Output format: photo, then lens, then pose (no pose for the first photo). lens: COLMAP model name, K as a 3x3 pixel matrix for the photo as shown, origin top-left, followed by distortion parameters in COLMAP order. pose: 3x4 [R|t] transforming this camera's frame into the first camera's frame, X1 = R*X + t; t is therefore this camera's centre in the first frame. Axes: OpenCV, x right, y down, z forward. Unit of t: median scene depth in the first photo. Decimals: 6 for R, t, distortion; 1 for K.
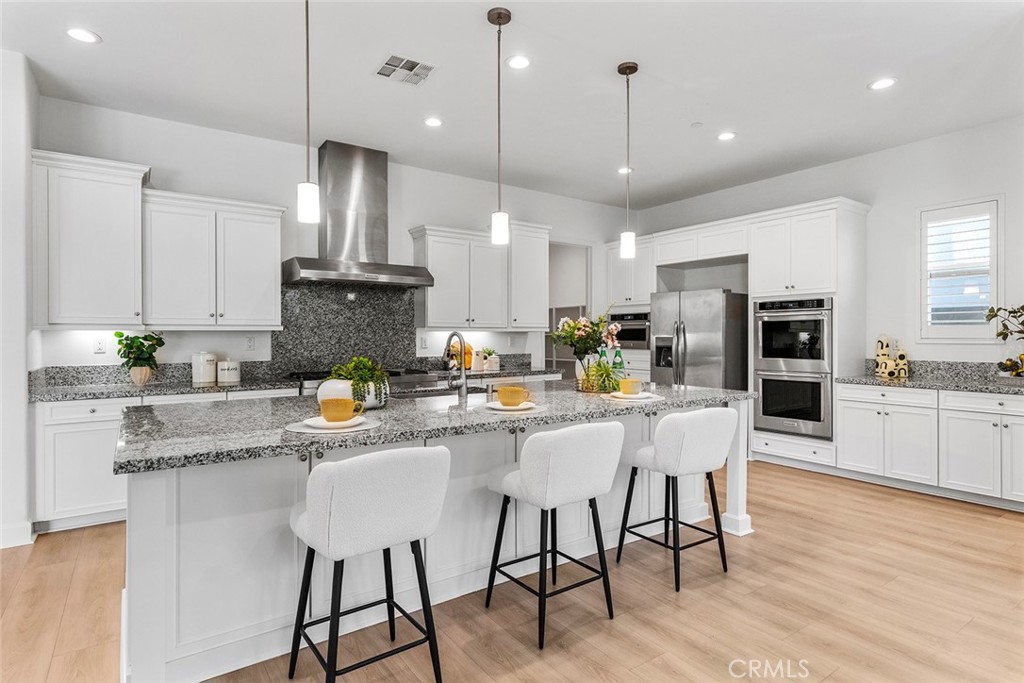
lens RADIAL K [[540.4, 0, 512.4], [0, 540.4, 335.4], [0, 0, 1]] dist [0.000221, -0.000015]
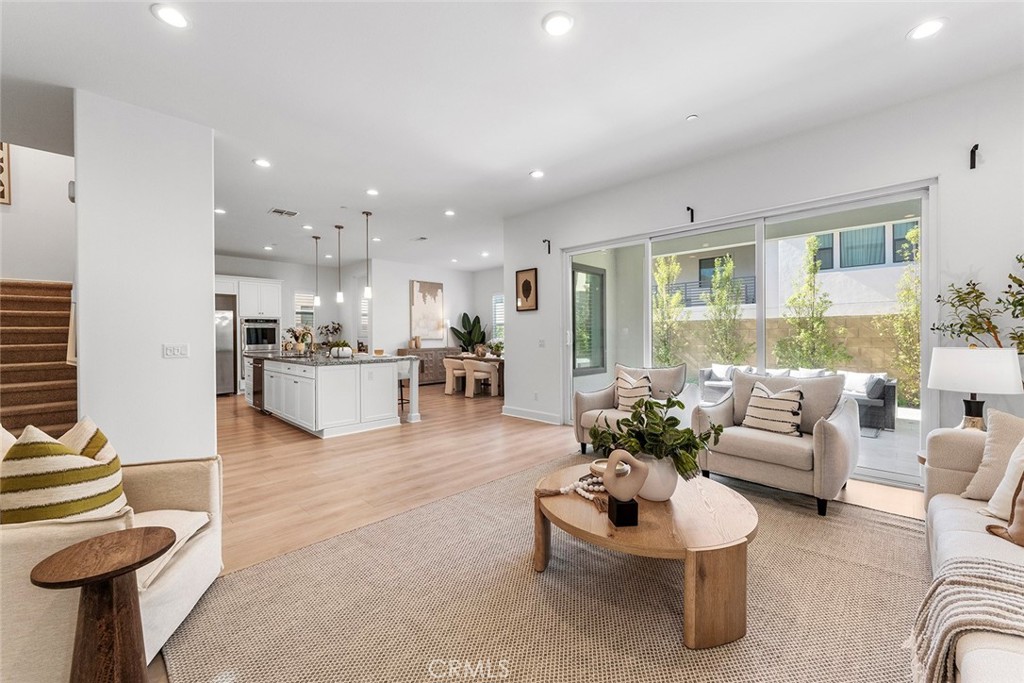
lens RADIAL K [[422.1, 0, 518.3], [0, 422.1, 338.0], [0, 0, 1]] dist [0.000164, -0.000396]
pose [[-0.170442, -0.002174, 0.985365, -1.349932], [0.011368, 0.999927, 0.004173, 0.018577], [-0.985302, 0.011913, -0.170405, 0.220417]]
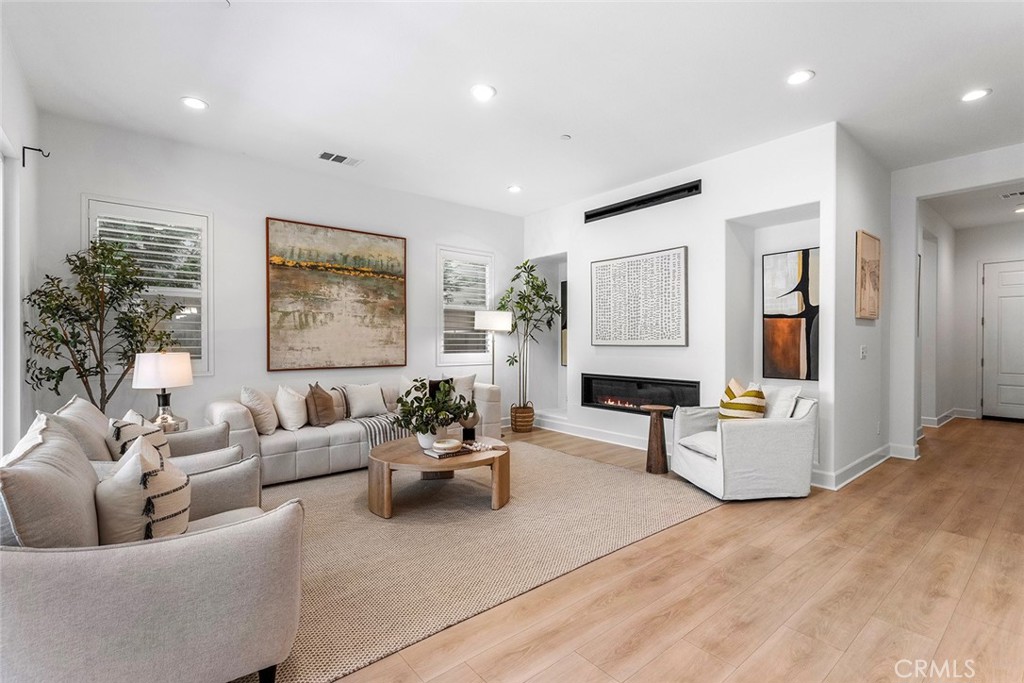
lens RADIAL K [[465.5, 0, 521.0], [0, 465.5, 343.1], [0, 0, 1]] dist [0.001202, 0.001729]
pose [[0.074757, 0.007365, -0.997175, -0.272823], [-0.005865, 0.999959, 0.006946, 0.015603], [0.997185, 0.005329, 0.074797, 0.102223]]
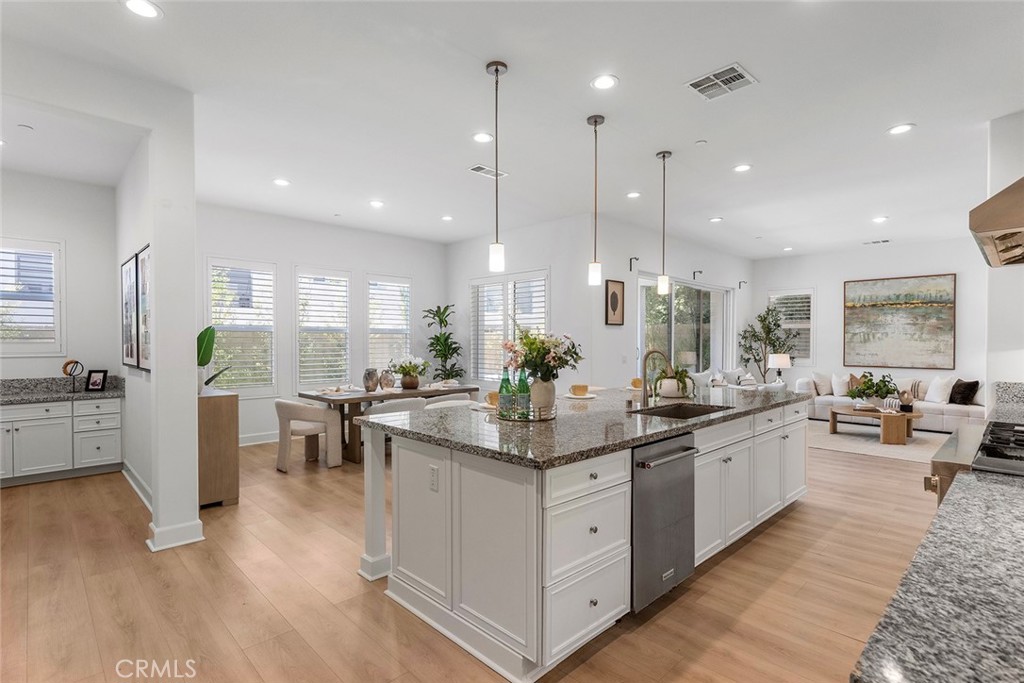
lens RADIAL K [[498.0, 0, 509.7], [0, 498.0, 346.6], [0, 0, 1]] dist [-0.000765, -0.000465]
pose [[-0.988226, -0.000887, -0.153000, 0.208124], [-0.003633, 0.999837, 0.017672, -0.015272], [0.152959, 0.018020, -0.988068, 1.198101]]
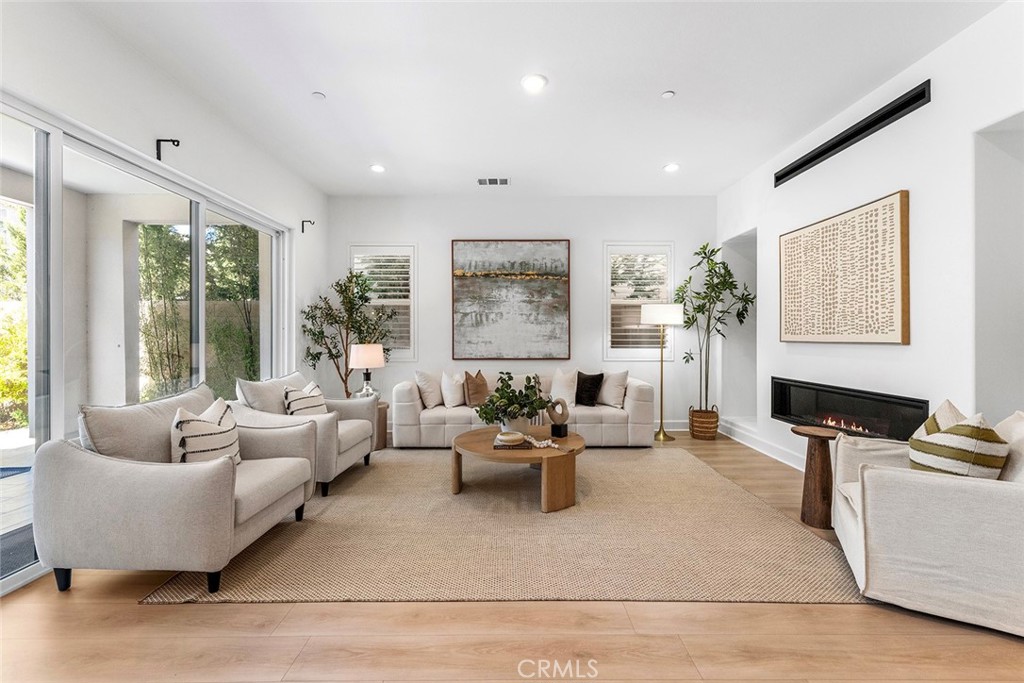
lens RADIAL K [[422.1, 0, 509.4], [0, 422.1, 336.0], [0, 0, 1]] dist [0.000164, -0.000396]
pose [[-0.580567, 0.004536, -0.814200, -0.430007], [-0.002266, 0.999972, 0.007187, 0.012801], [0.814209, 0.006017, -0.580541, 0.395967]]
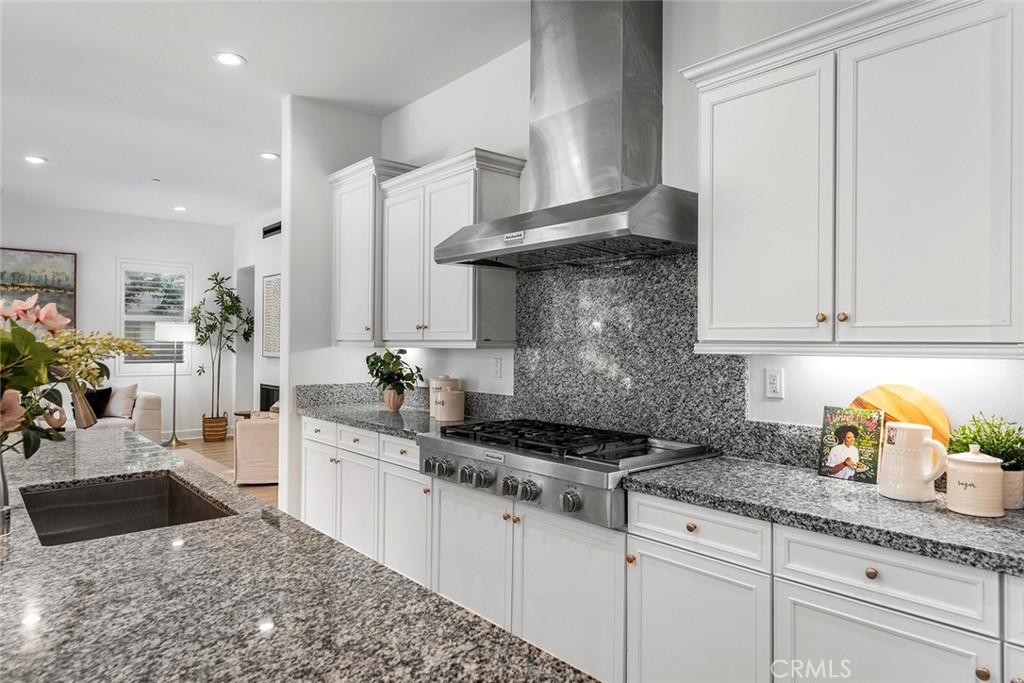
lens RADIAL K [[638.4, 0, 513.5], [0, 638.4, 340.0], [0, 0, 1]] dist [-0.003388, 0.003799]
pose [[0.094867, -0.004884, -0.995478, 0.260248], [-0.012707, 0.999901, -0.006116, -0.012010], [0.995409, 0.013229, 0.094795, 0.813829]]
